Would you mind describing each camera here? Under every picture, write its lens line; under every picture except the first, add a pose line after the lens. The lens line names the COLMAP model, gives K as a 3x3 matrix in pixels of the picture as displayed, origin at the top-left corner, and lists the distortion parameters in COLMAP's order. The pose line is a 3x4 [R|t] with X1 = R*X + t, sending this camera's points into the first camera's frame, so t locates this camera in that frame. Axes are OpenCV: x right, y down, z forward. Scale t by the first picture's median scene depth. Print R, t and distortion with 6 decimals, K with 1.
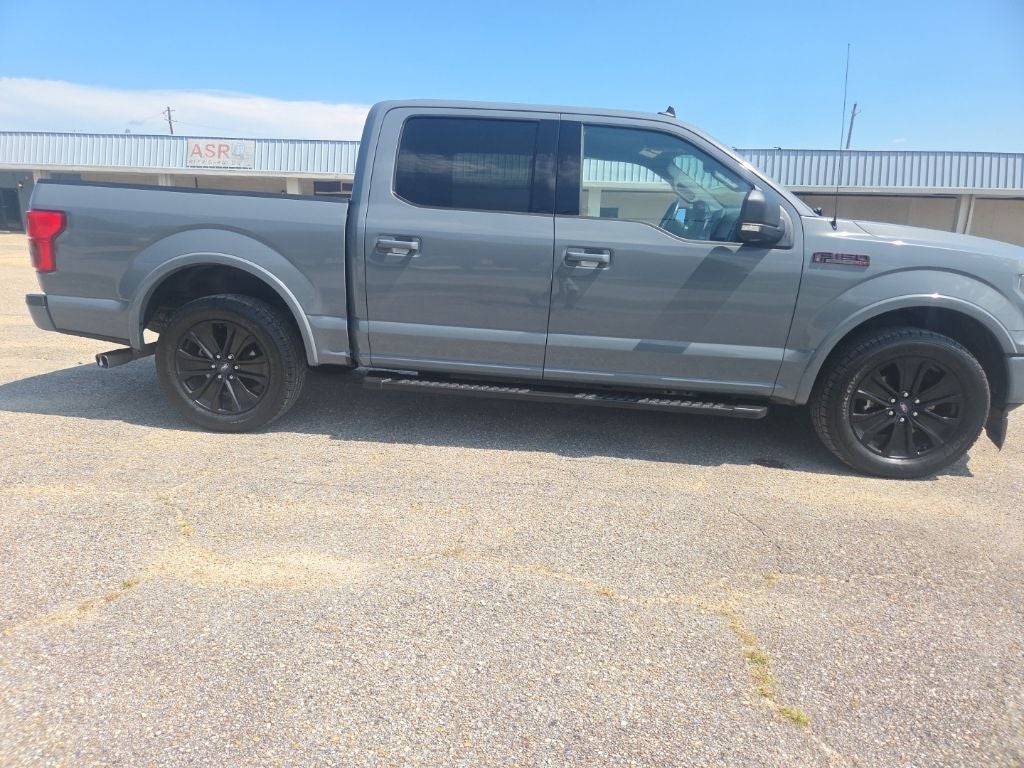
lens RADIAL K [[664.9, 0, 502.8], [0, 664.9, 385.2], [0, 0, 1]] dist [0.053642, -0.042804]
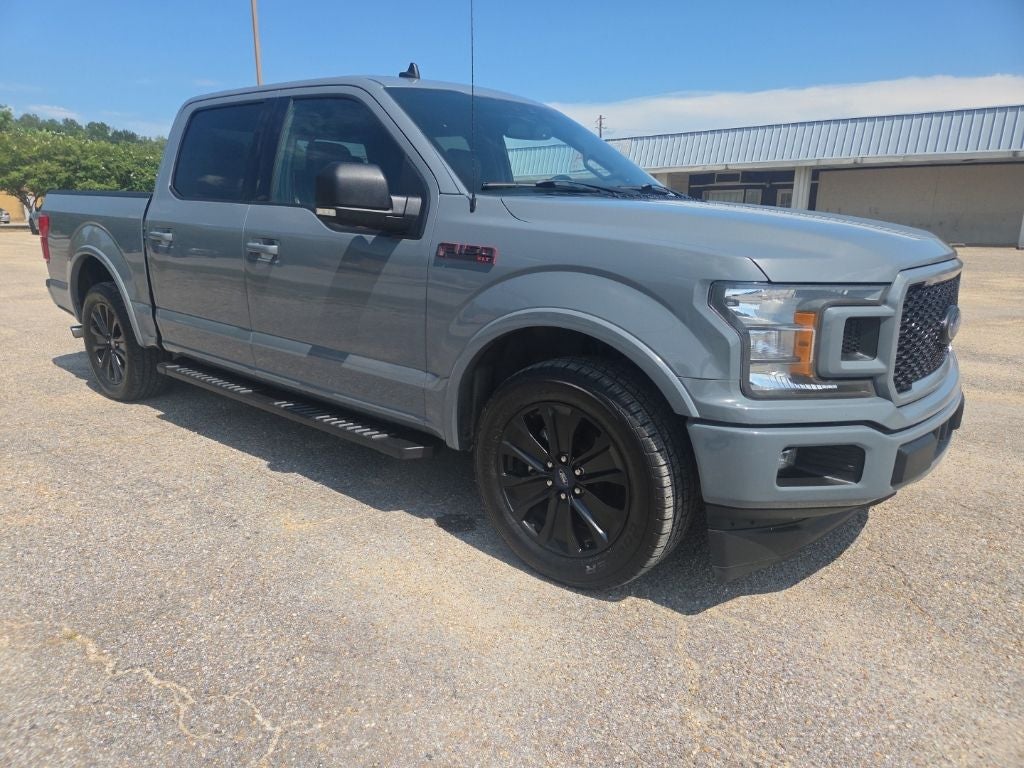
lens RADIAL K [[664.9, 0, 504.8], [0, 664.9, 385.1], [0, 0, 1]] dist [0.053642, -0.042804]
pose [[0.836775, 0.107195, -0.536951, 0.877558], [-0.103023, 0.993957, 0.037880, -0.075842], [0.537767, 0.023621, 0.842762, 0.409850]]
